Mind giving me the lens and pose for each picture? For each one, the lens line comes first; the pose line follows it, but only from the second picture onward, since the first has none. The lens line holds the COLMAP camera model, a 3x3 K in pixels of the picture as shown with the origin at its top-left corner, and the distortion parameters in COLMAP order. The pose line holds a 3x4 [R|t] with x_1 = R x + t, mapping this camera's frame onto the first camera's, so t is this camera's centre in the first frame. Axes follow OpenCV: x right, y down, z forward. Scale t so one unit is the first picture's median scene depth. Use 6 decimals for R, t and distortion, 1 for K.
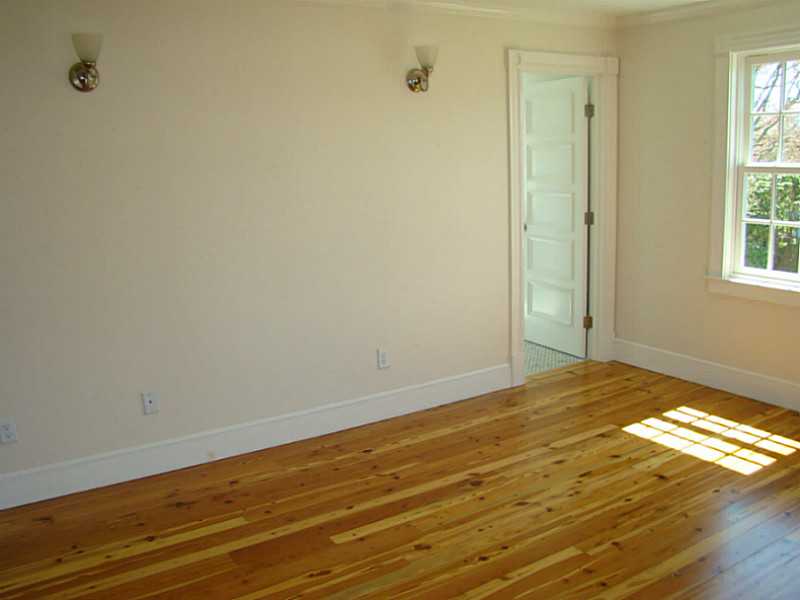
lens RADIAL K [[746.2, 0, 400.0], [0, 746.2, 300.0], [0, 0, 1]] dist [-0.191002, 0.141060]
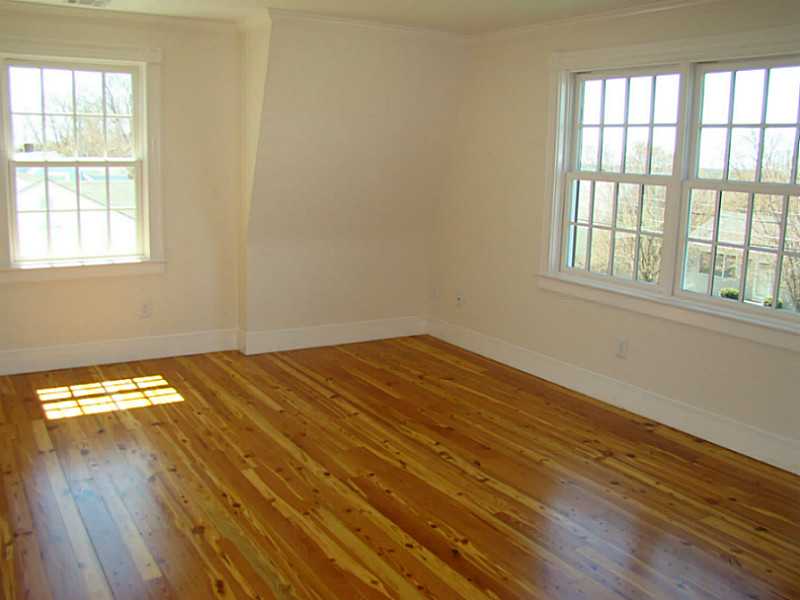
lens RADIAL K [[746.2, 0, 400.0], [0, 746.2, 300.0], [0, 0, 1]] dist [-0.191002, 0.141060]
pose [[-0.004401, -0.157676, 0.987481, -0.725303], [0.162167, 0.974307, 0.156296, -0.067781], [-0.986754, 0.160824, 0.021282, 0.516928]]
